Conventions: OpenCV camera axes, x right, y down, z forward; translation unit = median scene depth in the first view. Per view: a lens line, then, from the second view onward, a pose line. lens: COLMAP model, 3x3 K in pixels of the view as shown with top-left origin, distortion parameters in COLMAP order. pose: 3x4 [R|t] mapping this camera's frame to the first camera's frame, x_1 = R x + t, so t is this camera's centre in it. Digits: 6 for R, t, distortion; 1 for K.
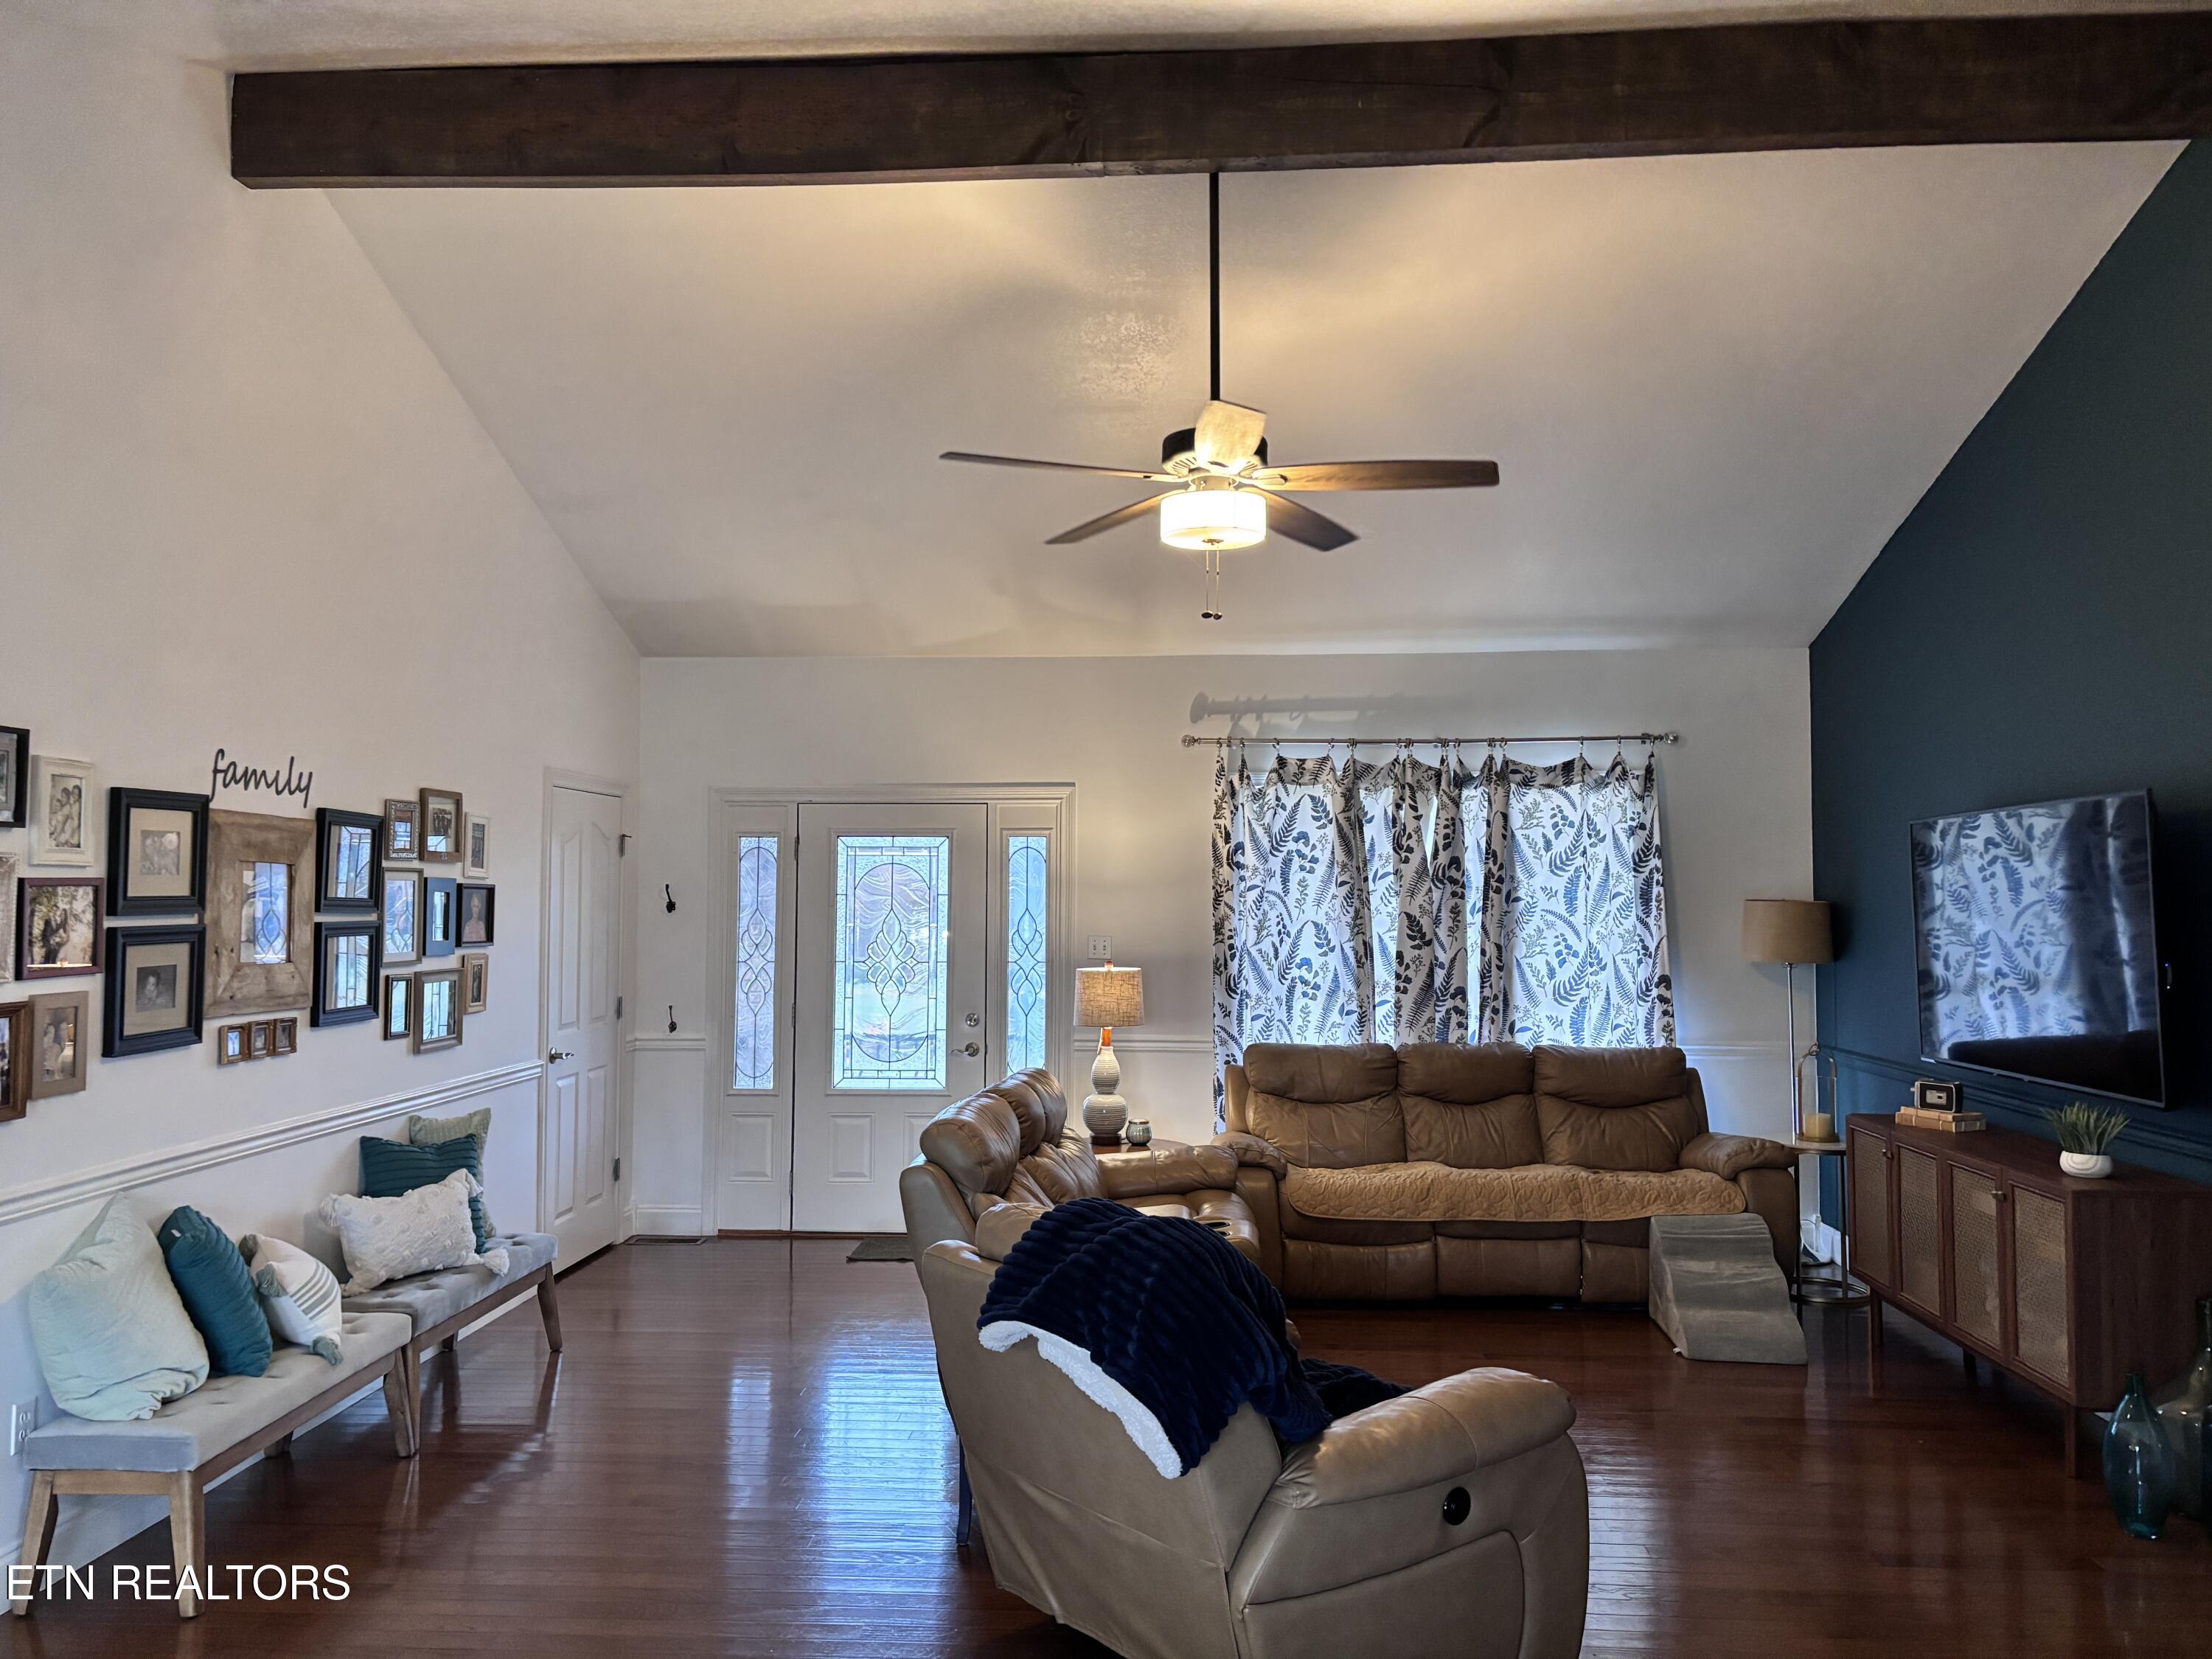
lens RADIAL K [[1689.7, 0, 1113.4], [0, 1689.7, 836.6], [0, 0, 1]] dist [0.078783, -0.067340]
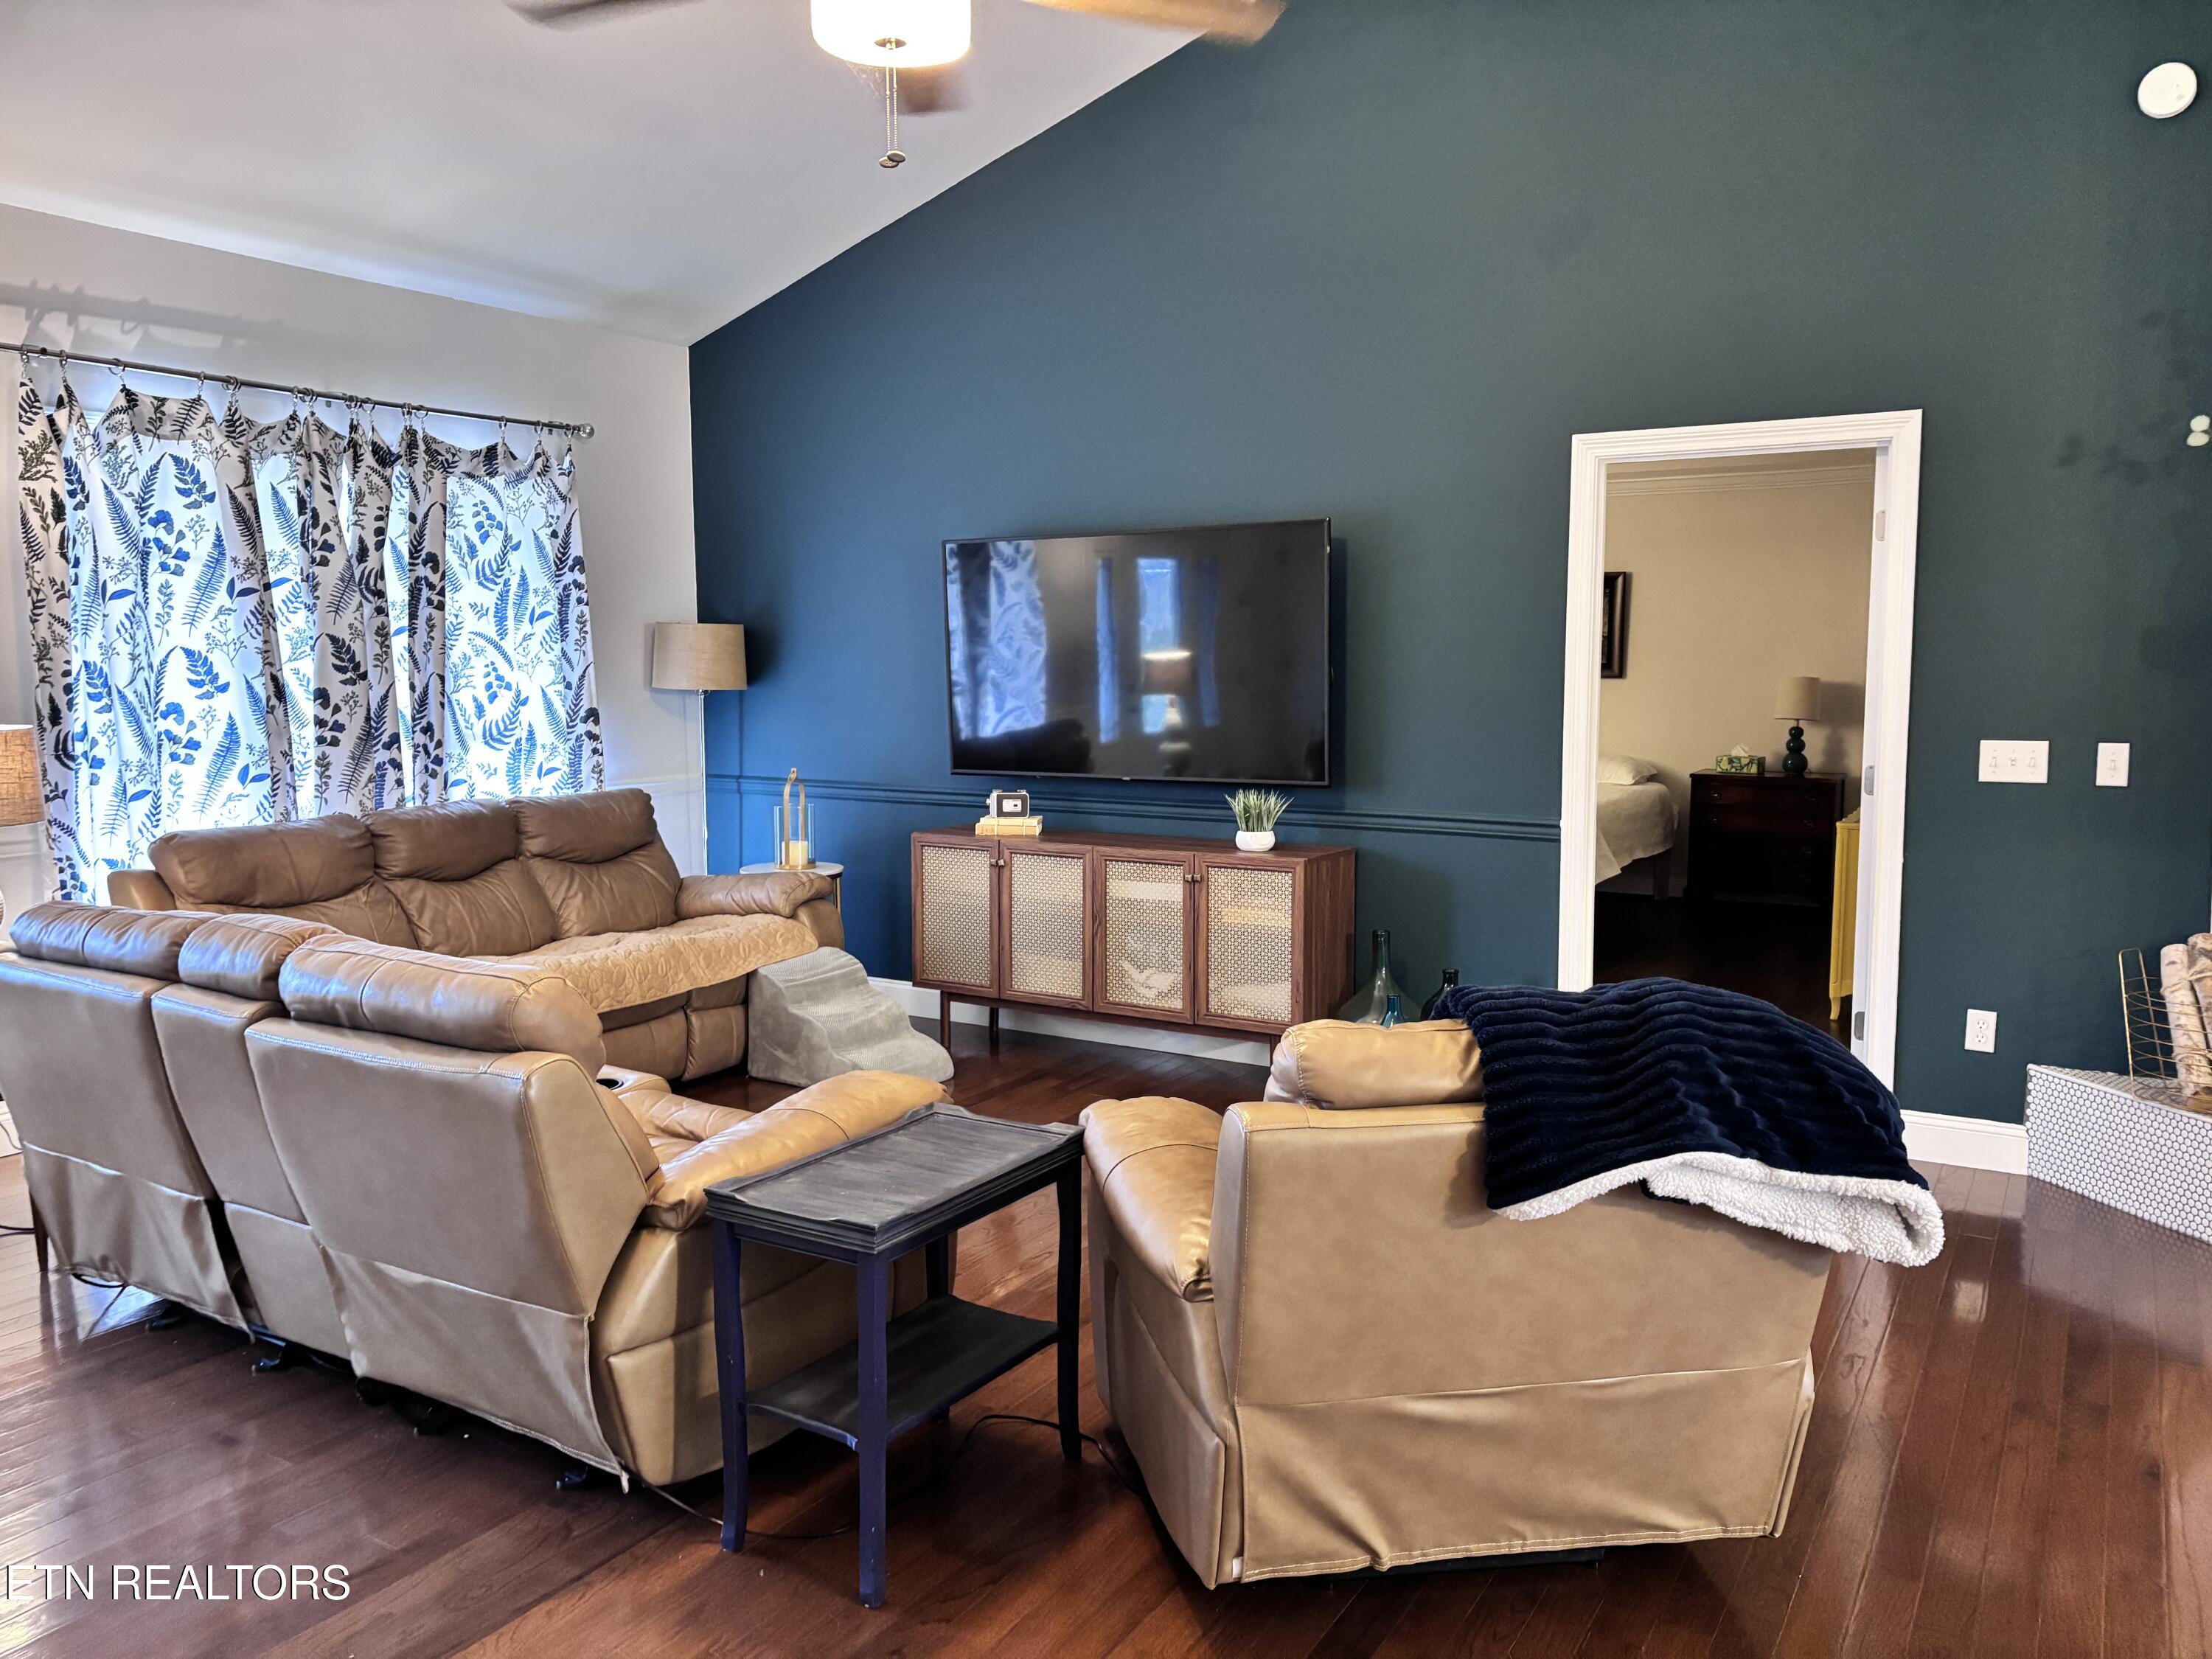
lens RADIAL K [[1689.7, 0, 1108.9], [0, 1689.7, 813.5], [0, 0, 1]] dist [0.078783, -0.067340]
pose [[0.452291, -0.089292, 0.887390, -0.350034], [-0.032562, 0.992659, 0.116481, 0.025741], [-0.891276, -0.081578, 0.446063, 0.386299]]
